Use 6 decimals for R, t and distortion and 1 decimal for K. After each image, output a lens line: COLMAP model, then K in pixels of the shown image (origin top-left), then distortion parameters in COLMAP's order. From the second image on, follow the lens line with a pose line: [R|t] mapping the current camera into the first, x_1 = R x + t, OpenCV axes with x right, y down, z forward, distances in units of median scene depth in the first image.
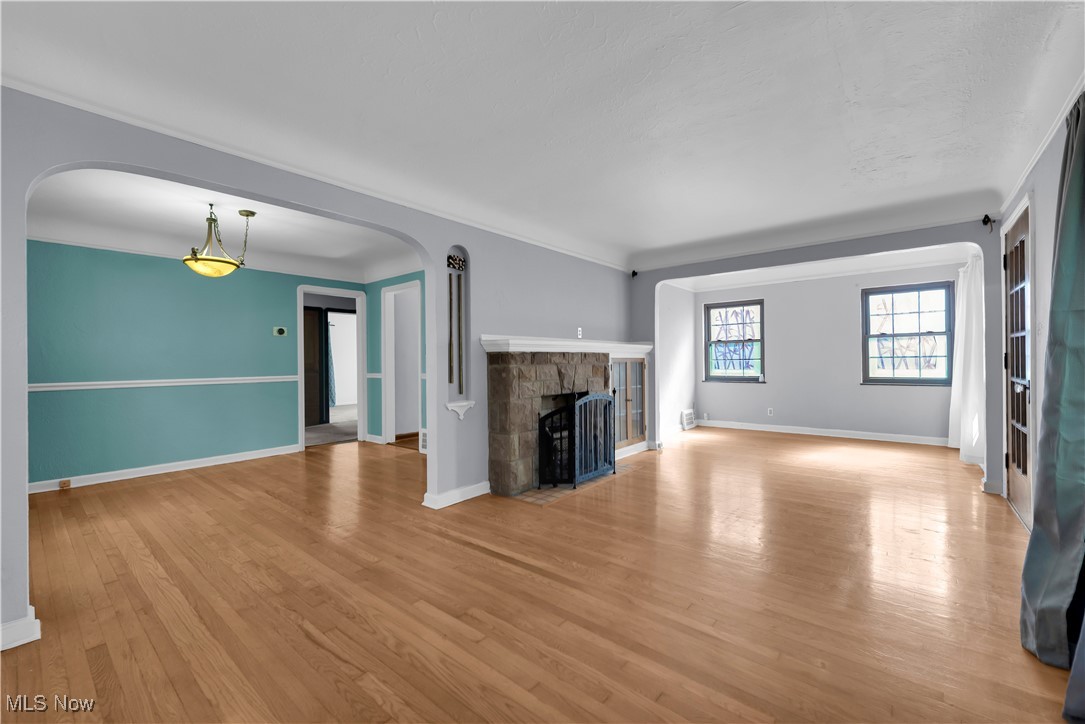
lens RADIAL K [[441.7, 0, 538.1], [0, 441.7, 359.2], [0, 0, 1]] dist [-0.000735, -0.000560]
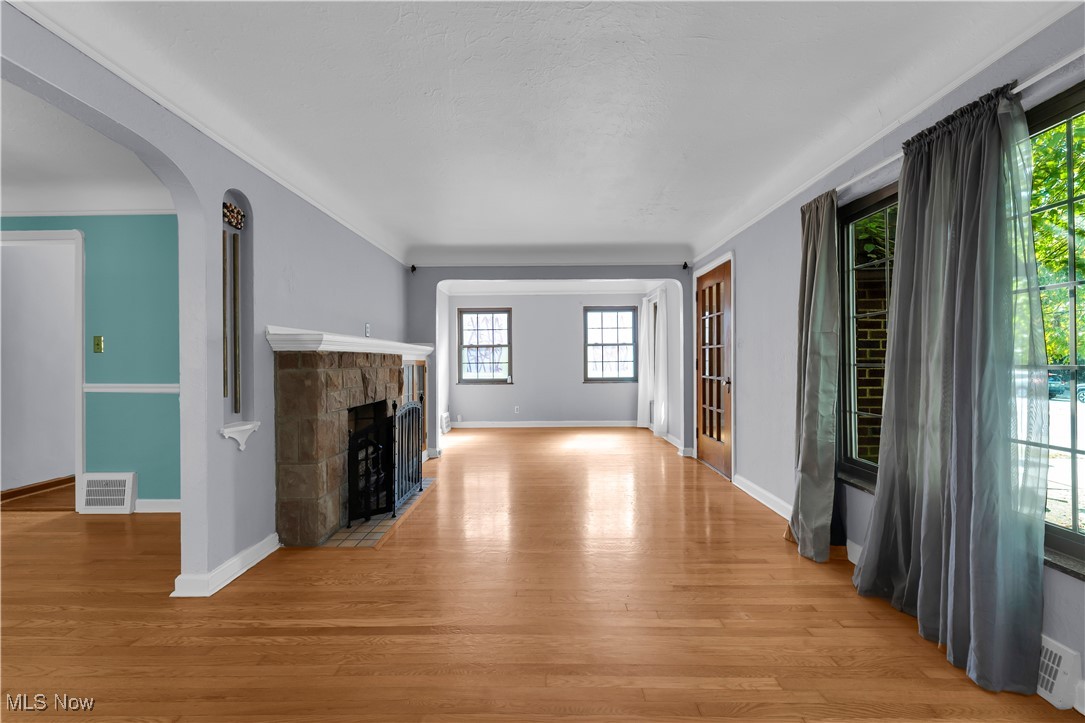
lens RADIAL K [[441.7, 0, 540.0], [0, 441.7, 361.3], [0, 0, 1]] dist [-0.000735, -0.000560]
pose [[0.771083, 0.005669, 0.636710, -0.236179], [-0.004116, 0.999984, -0.003918, 0.001462], [-0.636722, 0.000401, 0.771094, 0.180683]]
